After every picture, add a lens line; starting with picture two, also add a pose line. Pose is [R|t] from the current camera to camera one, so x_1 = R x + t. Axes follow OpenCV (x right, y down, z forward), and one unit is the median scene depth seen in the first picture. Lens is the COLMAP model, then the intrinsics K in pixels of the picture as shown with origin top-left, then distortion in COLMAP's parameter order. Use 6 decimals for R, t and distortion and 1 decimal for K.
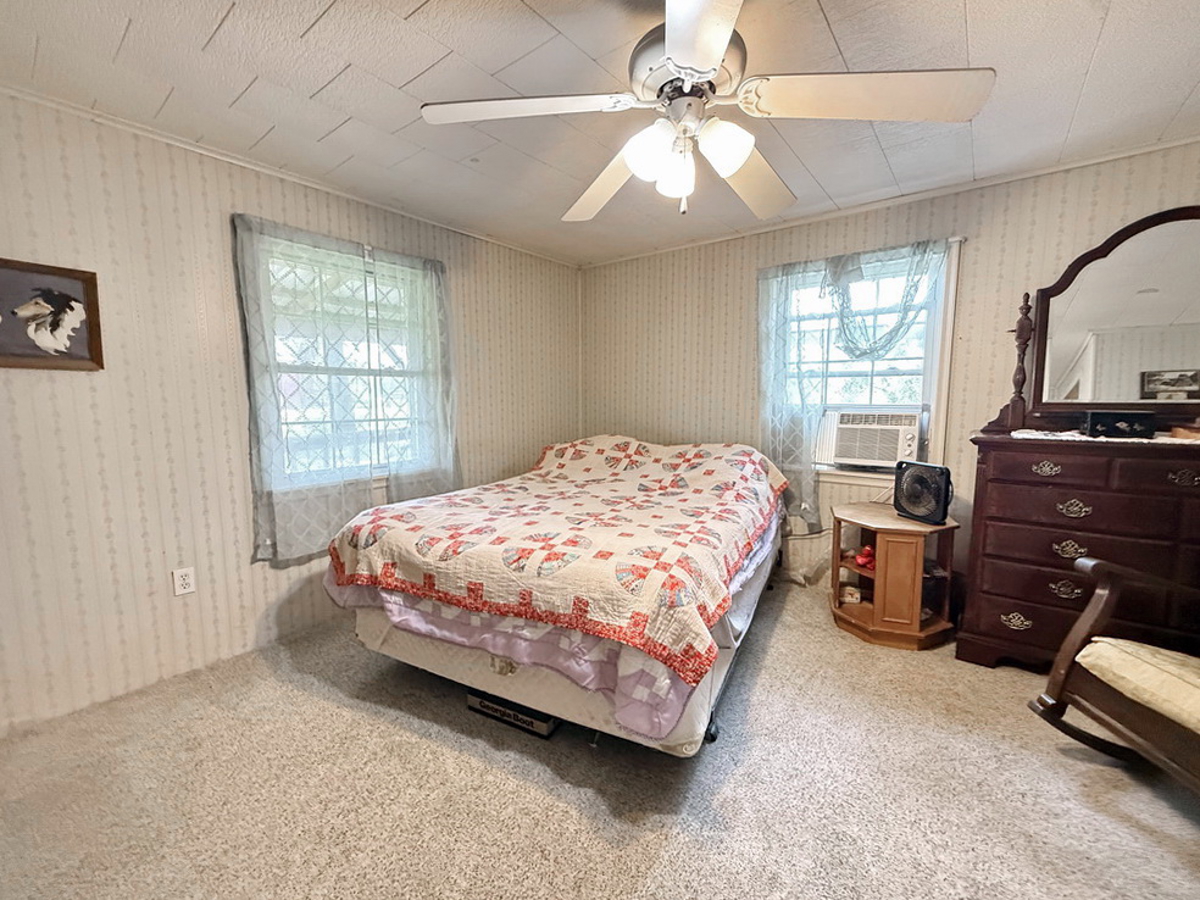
lens RADIAL K [[495.0, 0, 596.8], [0, 495.0, 449.9], [0, 0, 1]] dist [0.001402, 0.000151]
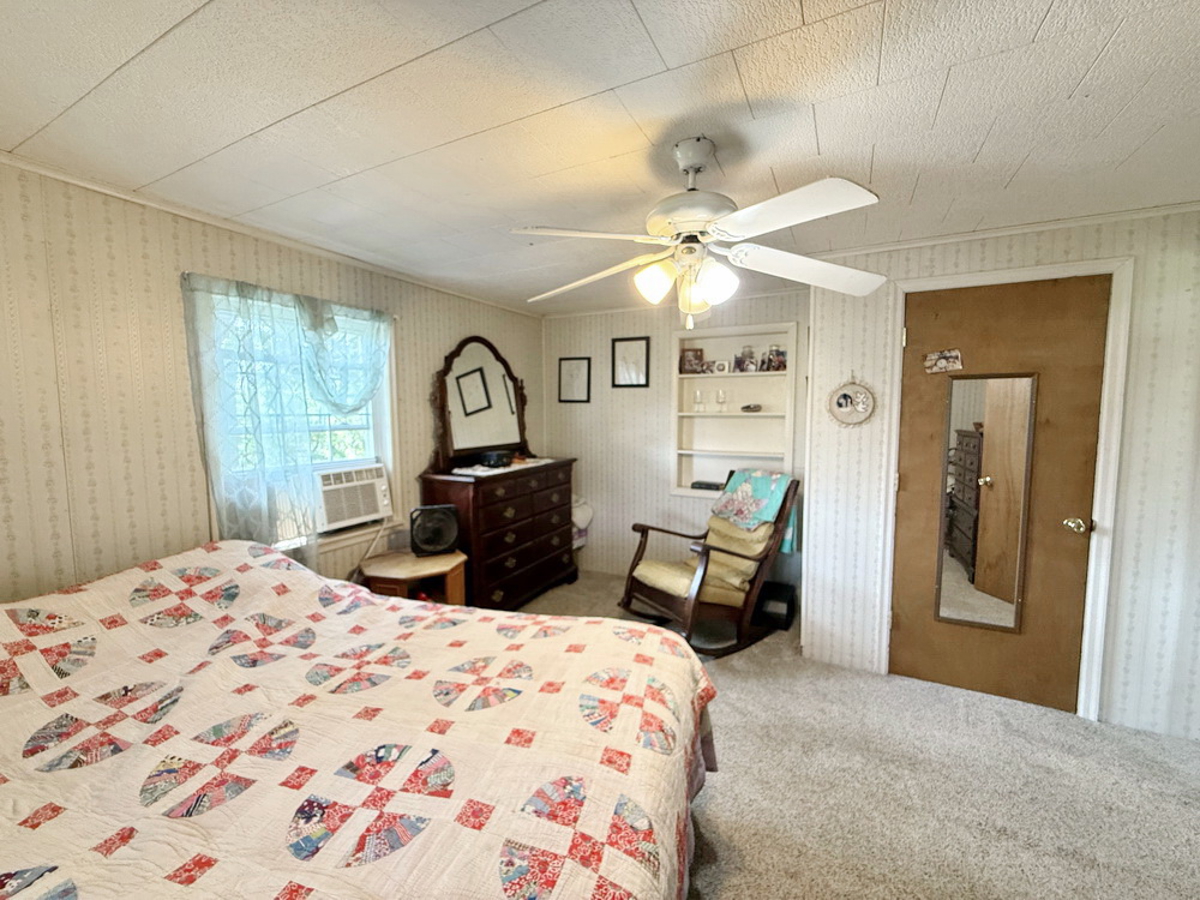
lens RADIAL K [[495.0, 0, 596.8], [0, 495.0, 449.9], [0, 0, 1]] dist [0.001402, 0.000151]
pose [[-0.209283, -0.077745, 0.974760, -0.575748], [0.114668, 0.988006, 0.103421, -0.188600], [-0.971109, 0.133418, -0.197858, 0.854950]]
